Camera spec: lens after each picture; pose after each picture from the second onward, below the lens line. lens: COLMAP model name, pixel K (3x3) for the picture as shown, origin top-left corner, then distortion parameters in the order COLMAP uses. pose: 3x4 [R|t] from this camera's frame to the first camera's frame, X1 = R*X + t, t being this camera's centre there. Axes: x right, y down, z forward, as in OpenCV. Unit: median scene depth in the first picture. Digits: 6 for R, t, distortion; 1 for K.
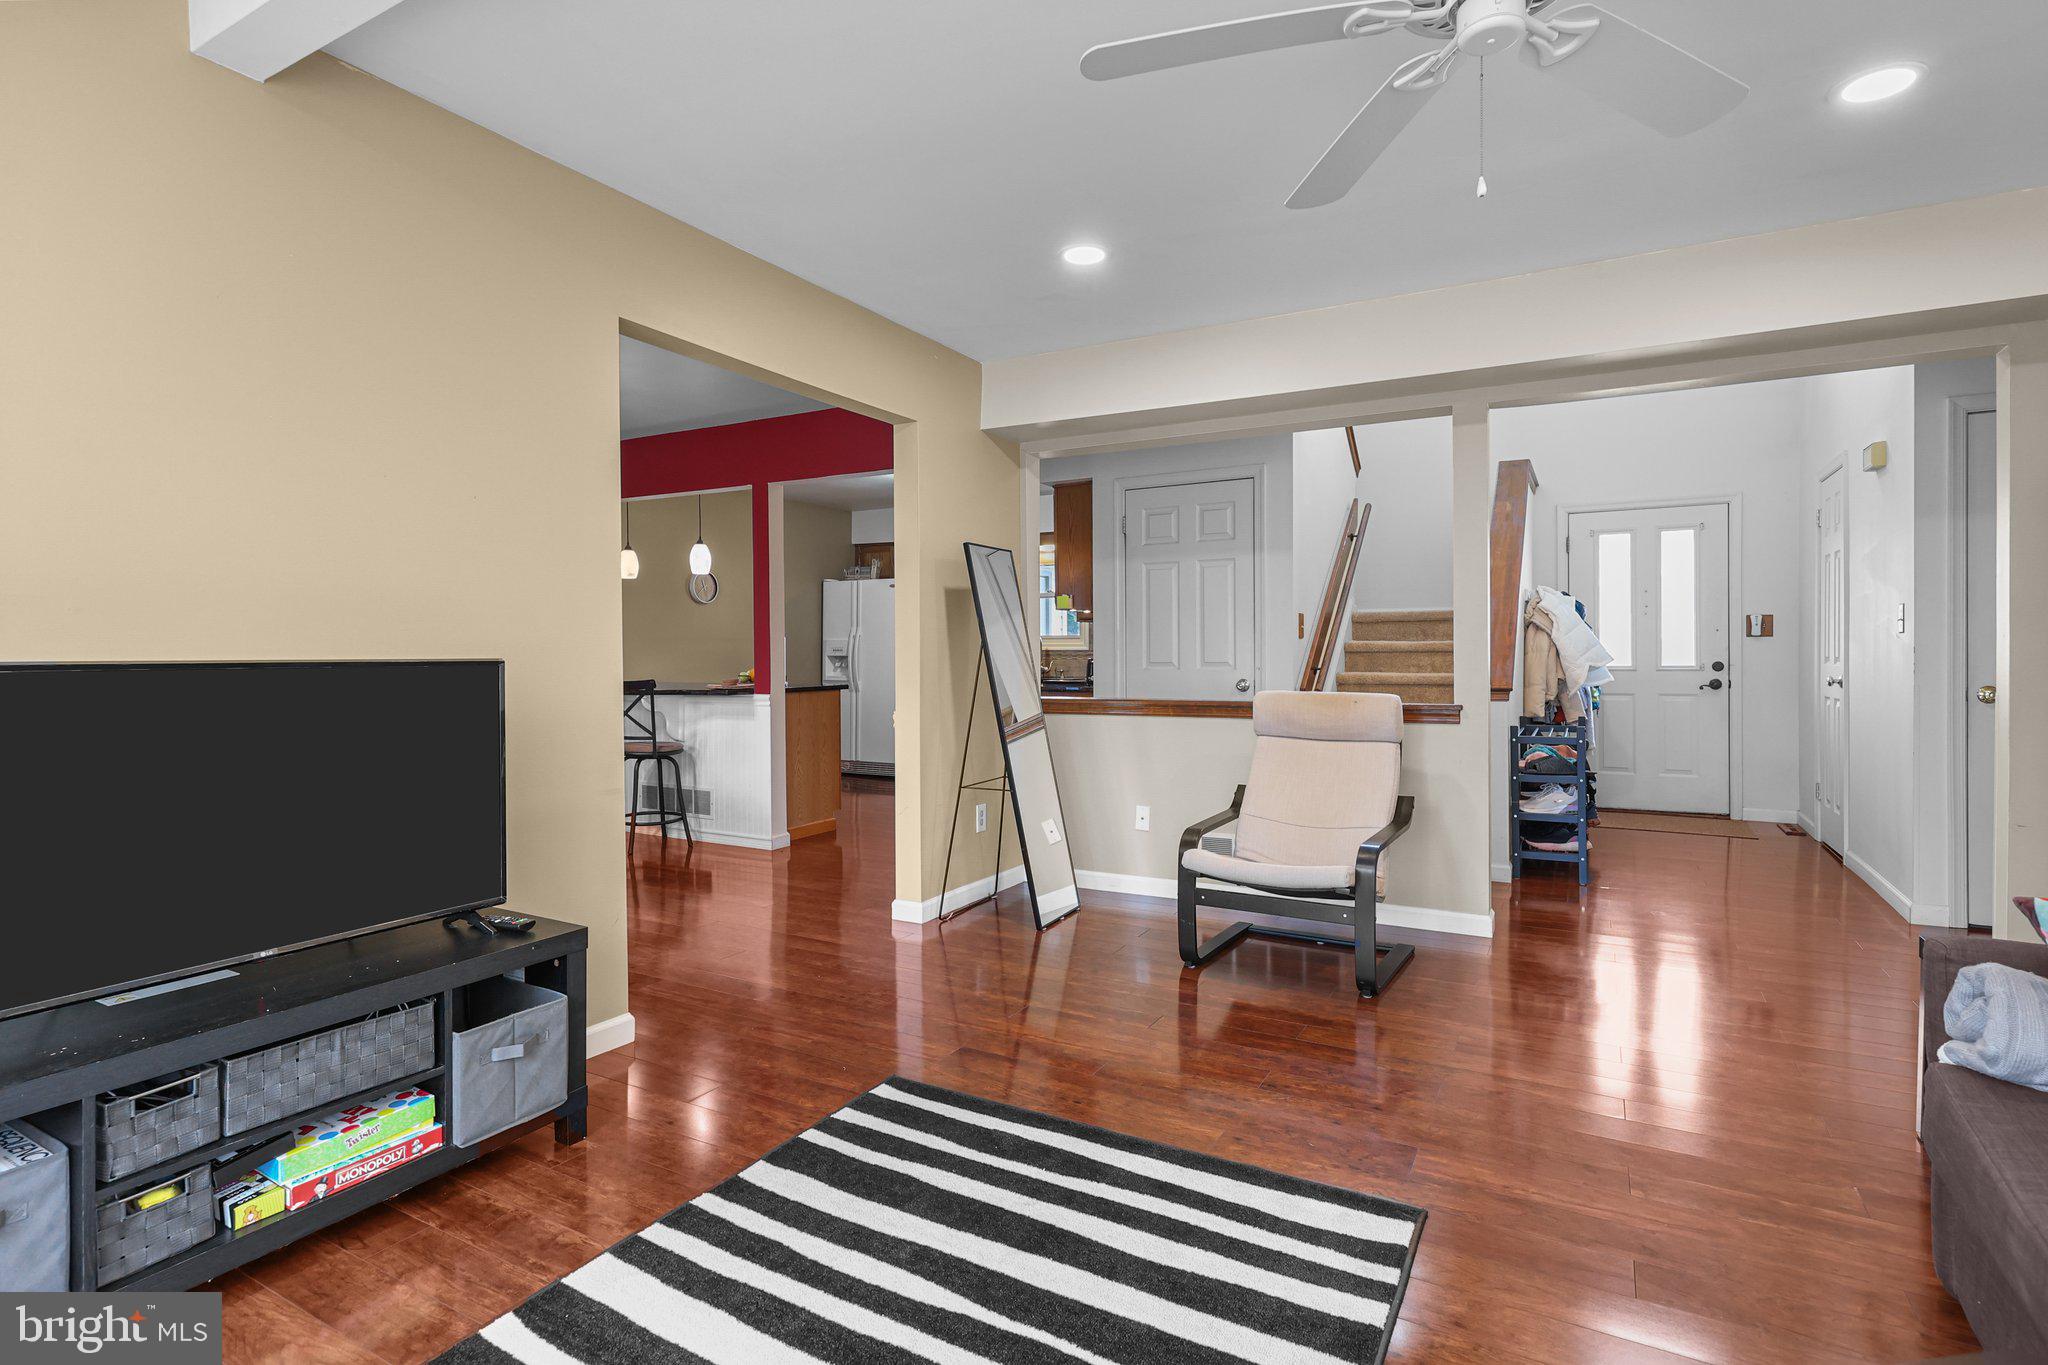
lens RADIAL K [[1003.8, 0, 1022.9], [0, 1003.8, 654.5], [0, 0, 1]] dist [0.002627, -0.000089]
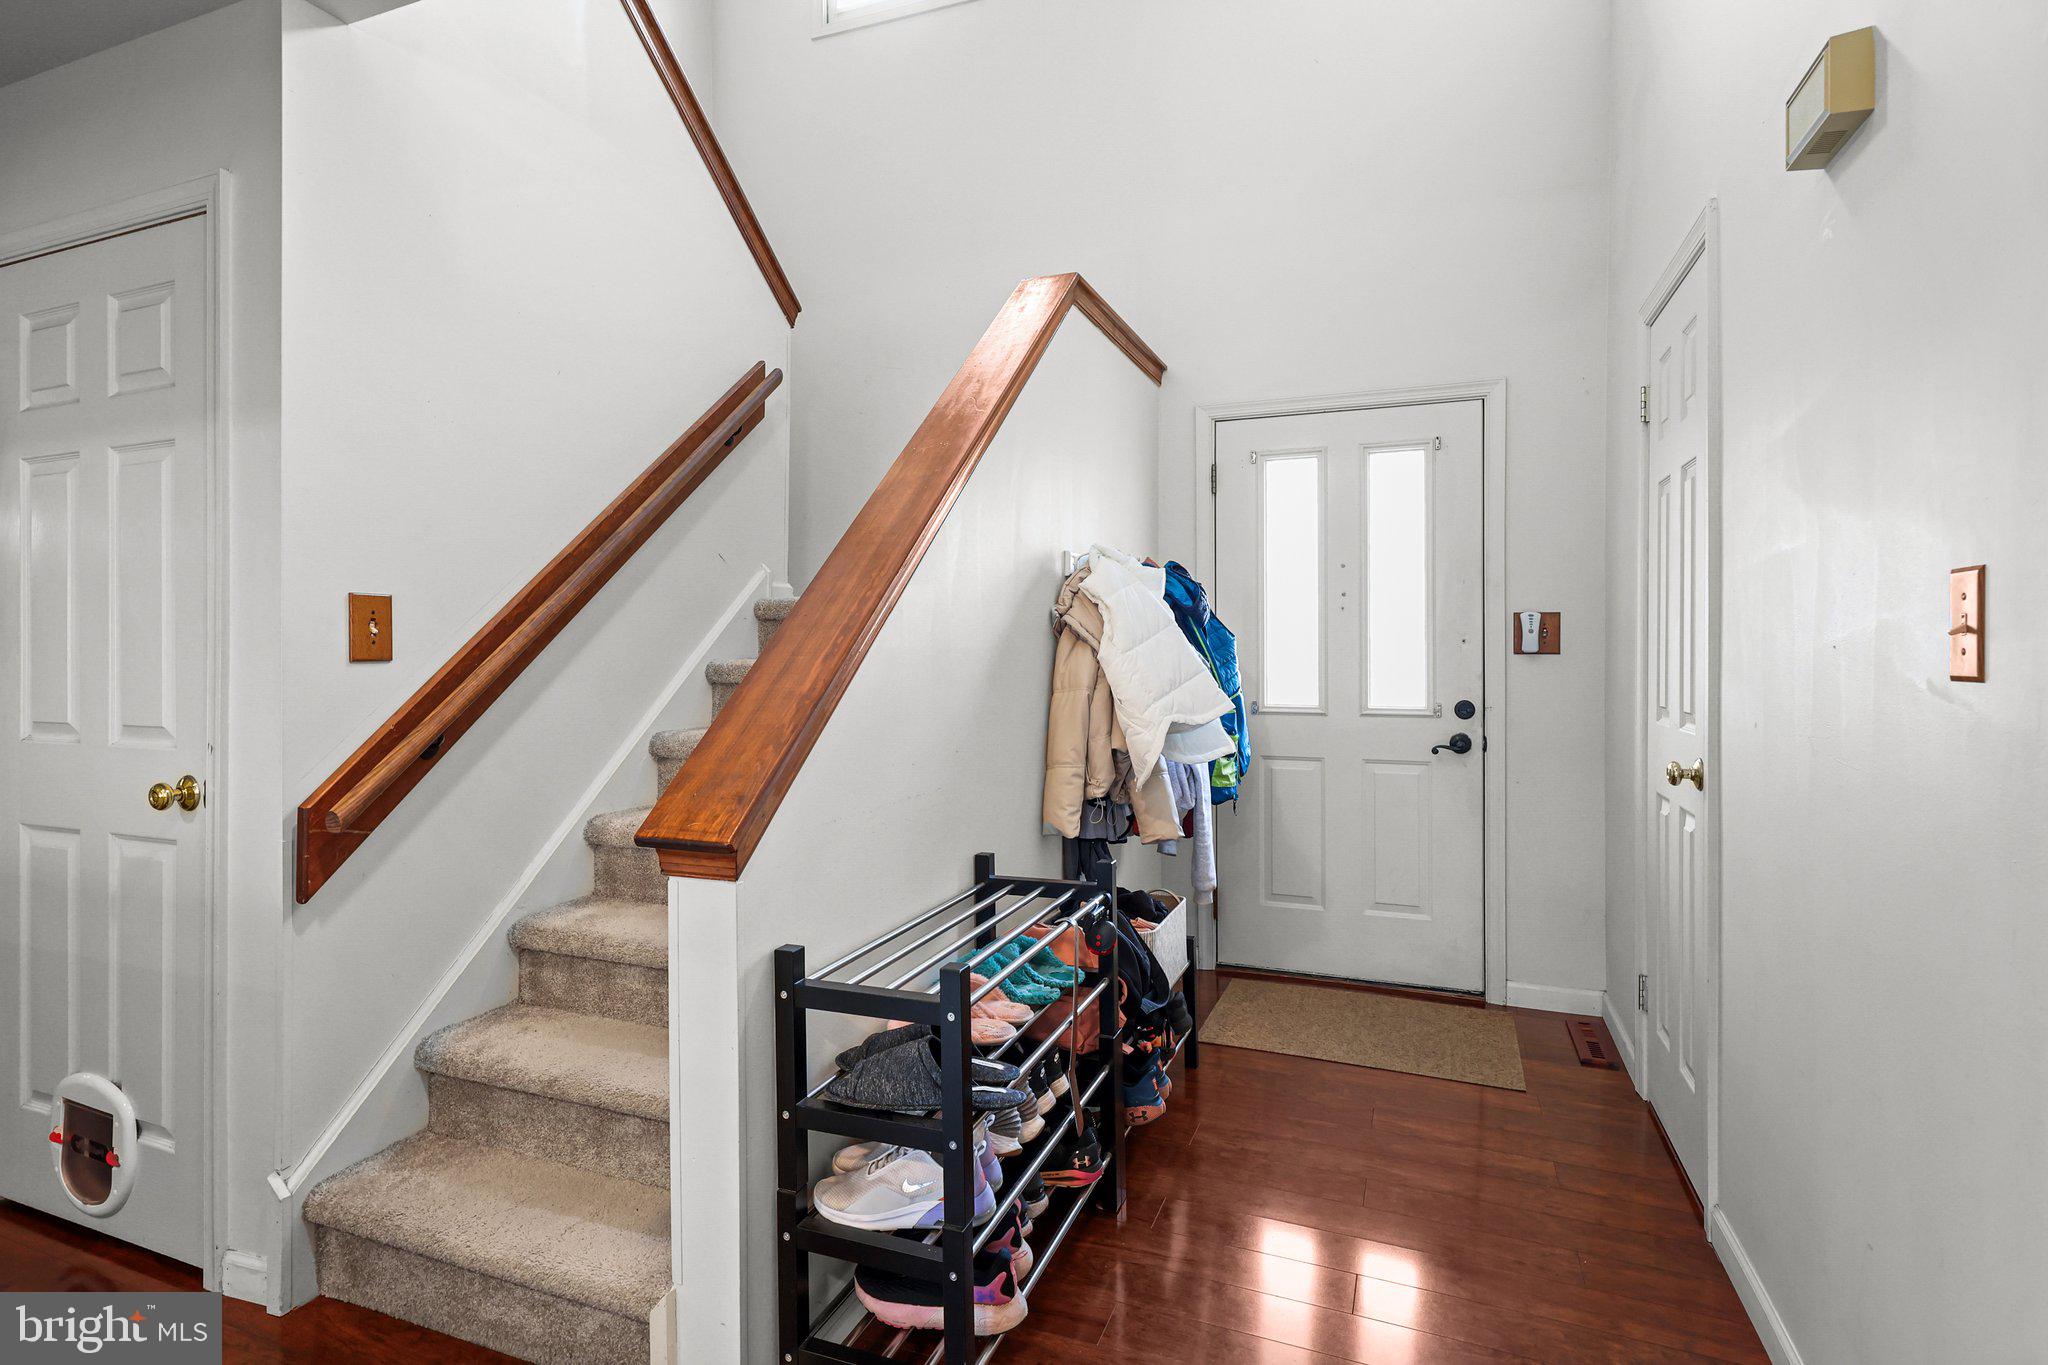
lens RADIAL K [[1003.8, 0, 1022.9], [0, 1003.8, 654.5], [0, 0, 1]] dist [0.002627, -0.000089]
pose [[0.991514, 0.002318, 0.129978, 0.404493], [-0.002859, 0.999988, 0.003973, -0.018944], [-0.129967, -0.004310, 0.991509, 0.523101]]
